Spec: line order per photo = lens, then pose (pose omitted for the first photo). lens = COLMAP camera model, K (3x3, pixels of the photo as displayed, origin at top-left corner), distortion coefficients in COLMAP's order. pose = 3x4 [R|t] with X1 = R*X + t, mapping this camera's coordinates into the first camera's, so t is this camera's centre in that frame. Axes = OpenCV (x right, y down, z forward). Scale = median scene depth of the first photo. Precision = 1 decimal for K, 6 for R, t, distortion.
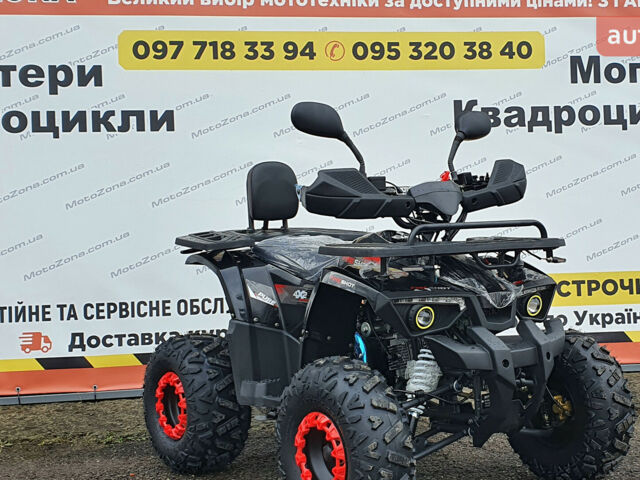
lens RADIAL K [[1448.8, 0, 424.0], [0, 1448.8, 237.5], [0, 0, 1]] dist [0.090734, -0.897297]
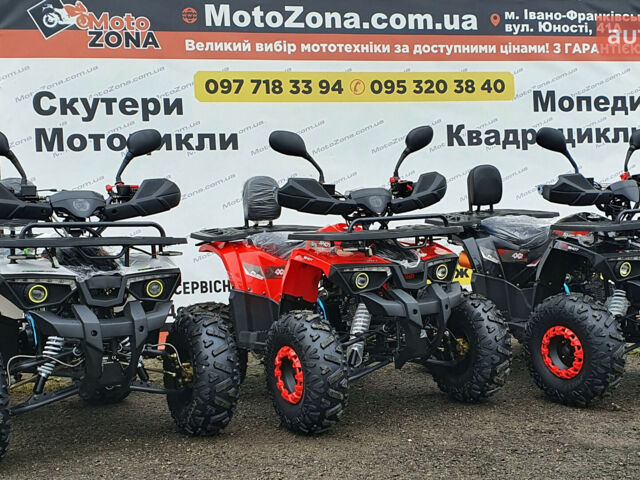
lens RADIAL K [[1466.3, 0, 356.3], [0, 1466.3, 243.4], [0, 0, 1]] dist [0.076022, -0.960157]
pose [[0.994355, -0.007691, 0.105821, -0.202366], [0.007399, 0.999968, 0.003160, 0.006402], [-0.105842, -0.002359, 0.994380, -0.297825]]
